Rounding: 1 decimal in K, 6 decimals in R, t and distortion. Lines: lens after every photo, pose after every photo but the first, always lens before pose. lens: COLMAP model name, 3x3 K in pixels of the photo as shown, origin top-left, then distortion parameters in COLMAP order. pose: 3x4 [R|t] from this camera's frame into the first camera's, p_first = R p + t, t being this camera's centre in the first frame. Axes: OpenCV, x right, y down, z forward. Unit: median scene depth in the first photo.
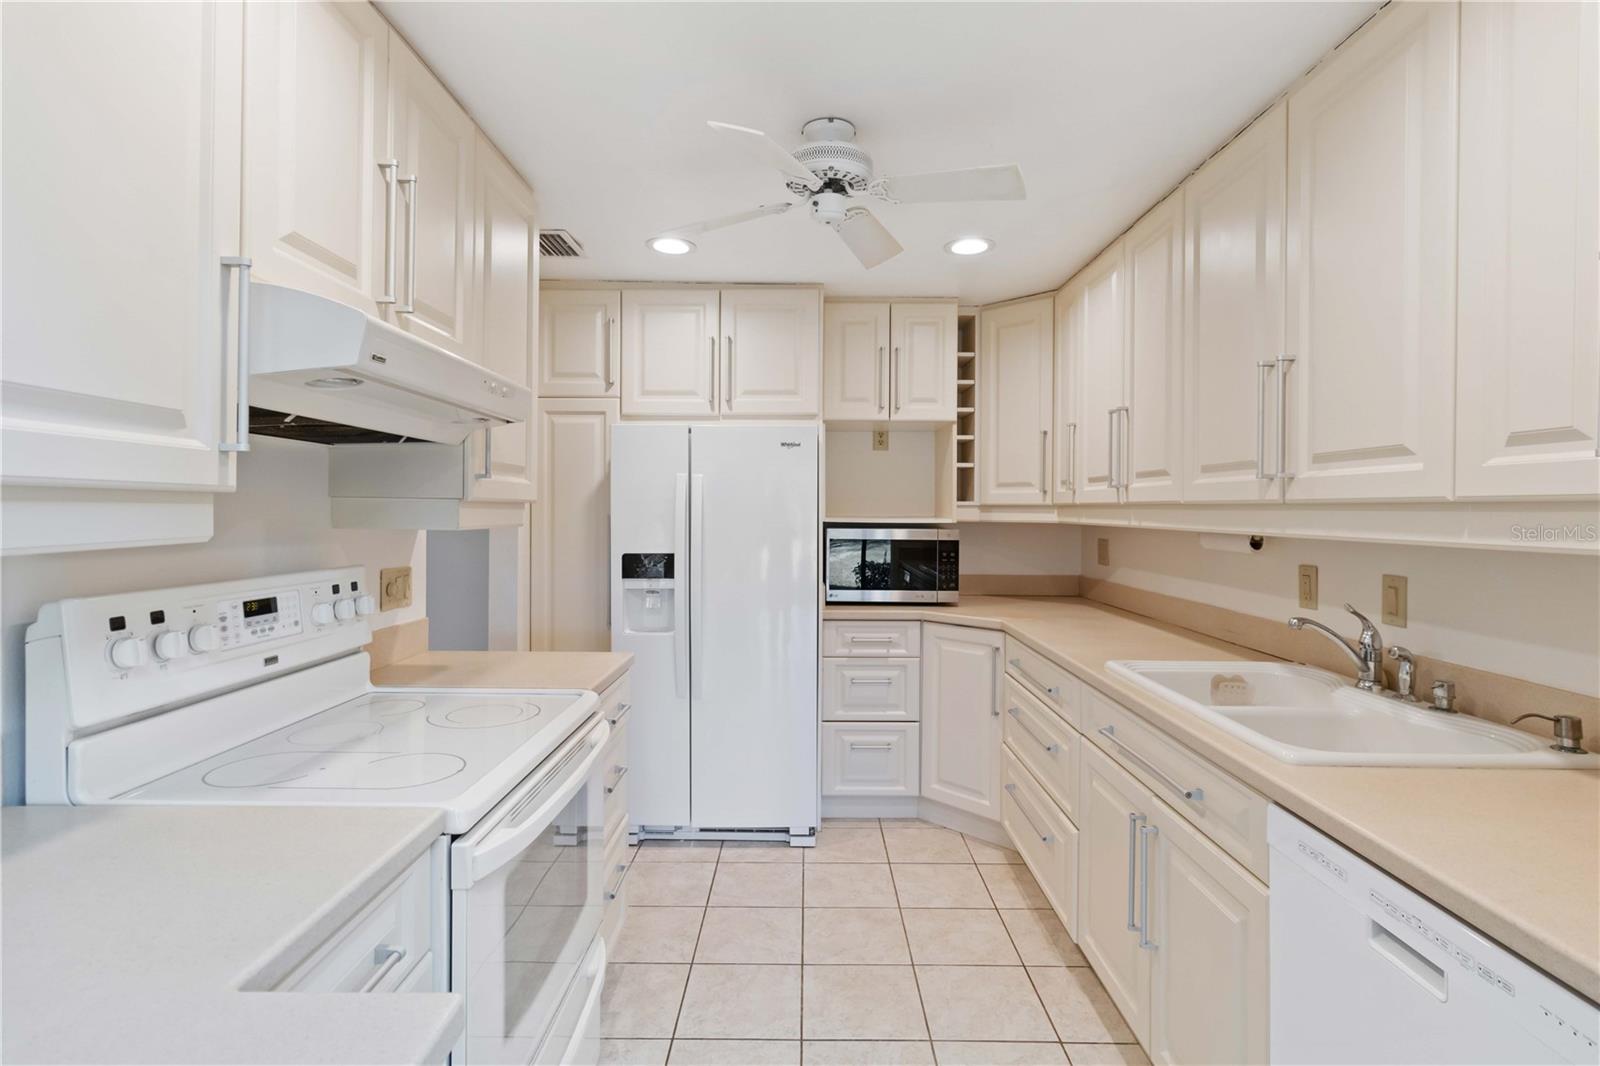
lens RADIAL K [[704.3, 0, 800.1], [0, 704.3, 513.4], [0, 0, 1]] dist [-0.000584, -0.000253]
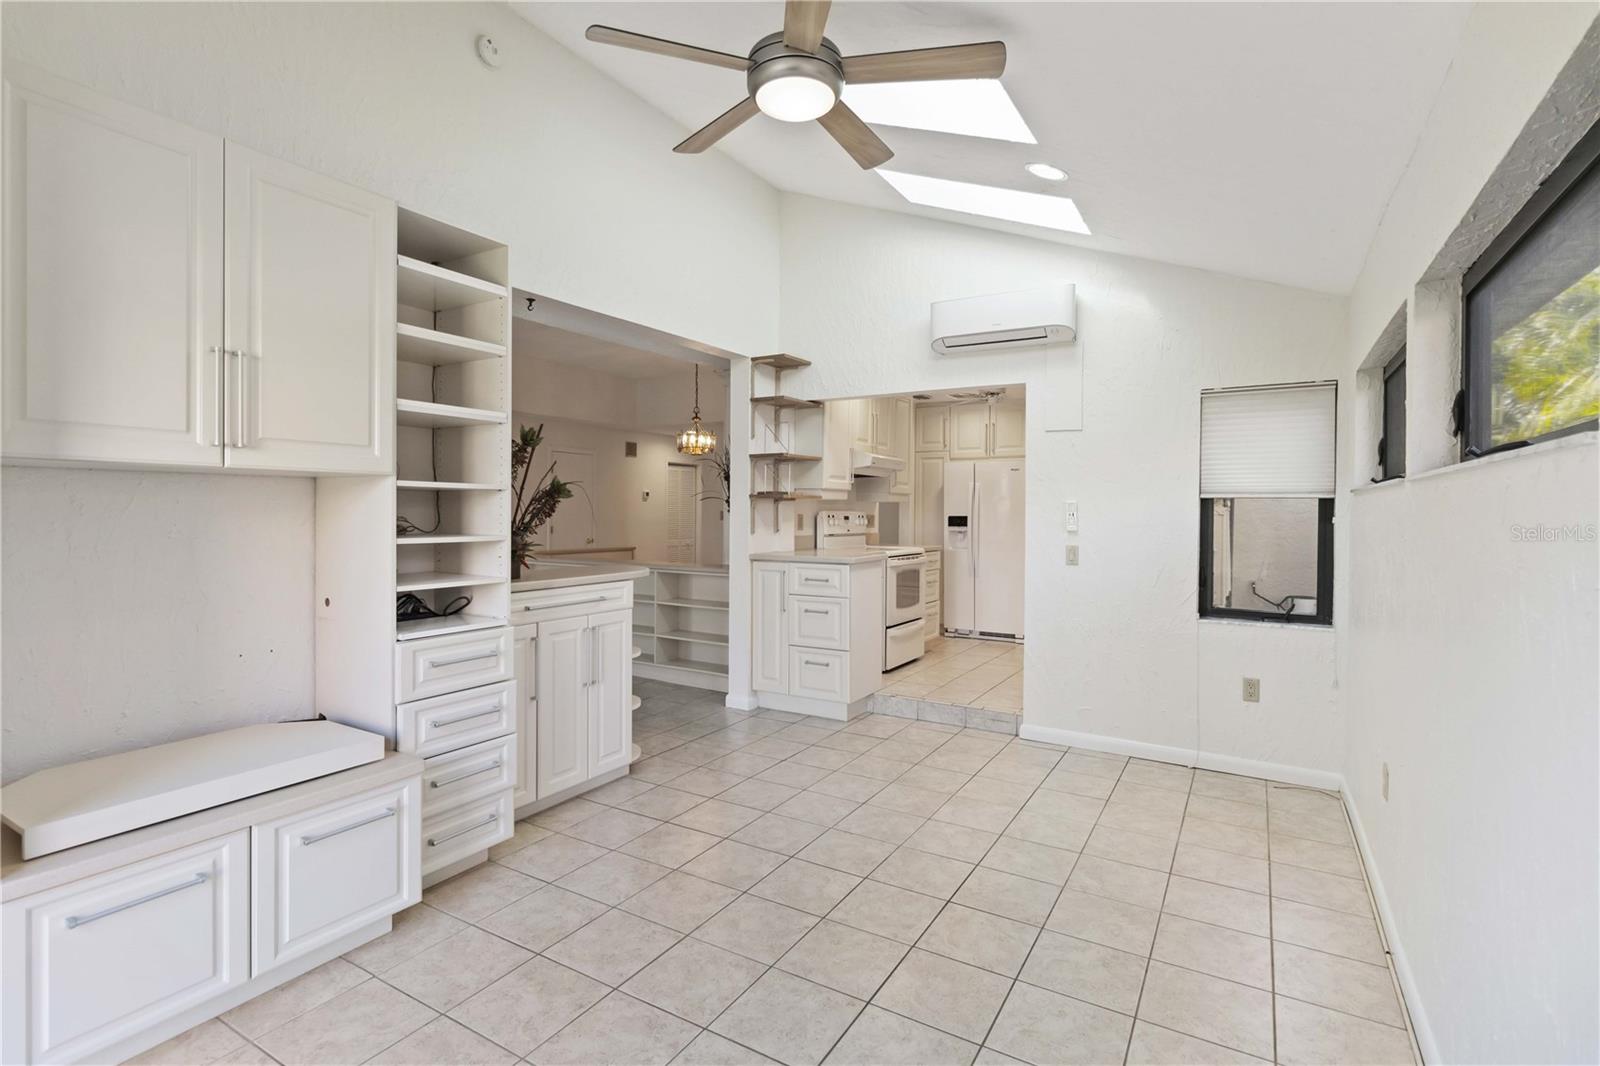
lens RADIAL K [[774.7, 0, 810.9], [0, 774.7, 520.9], [0, 0, 1]] dist [0.000888, 0.000356]
pose [[0.854181, 0.006322, -0.519937, 0.748432], [-0.005388, 0.999980, 0.003306, 0.067940], [0.519948, -0.000022, 0.854198, -1.566192]]
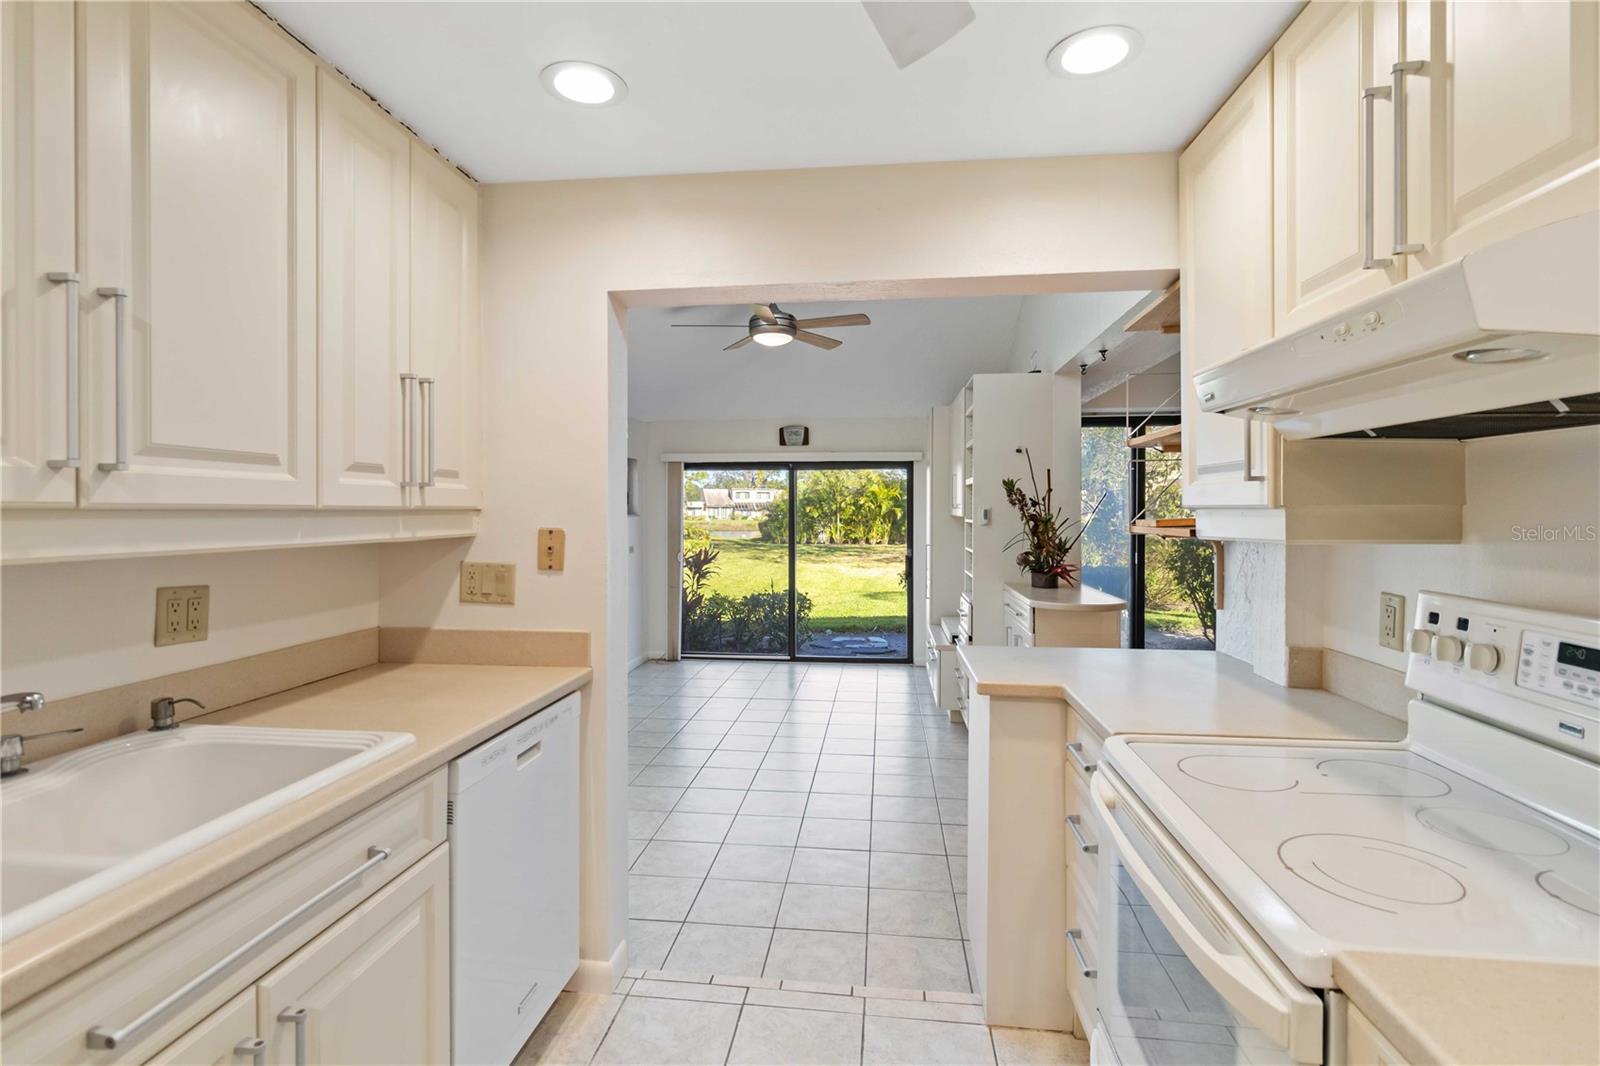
lens RADIAL K [[760.7, 0, 798.7], [0, 760.7, 514.6], [0, 0, 1]] dist [0.005296, 0.000582]
pose [[-0.989513, -0.006544, 0.144298, -0.031237], [-0.004609, 0.999895, 0.013738, -0.010869], [-0.144373, 0.012929, -0.989439, 0.882728]]
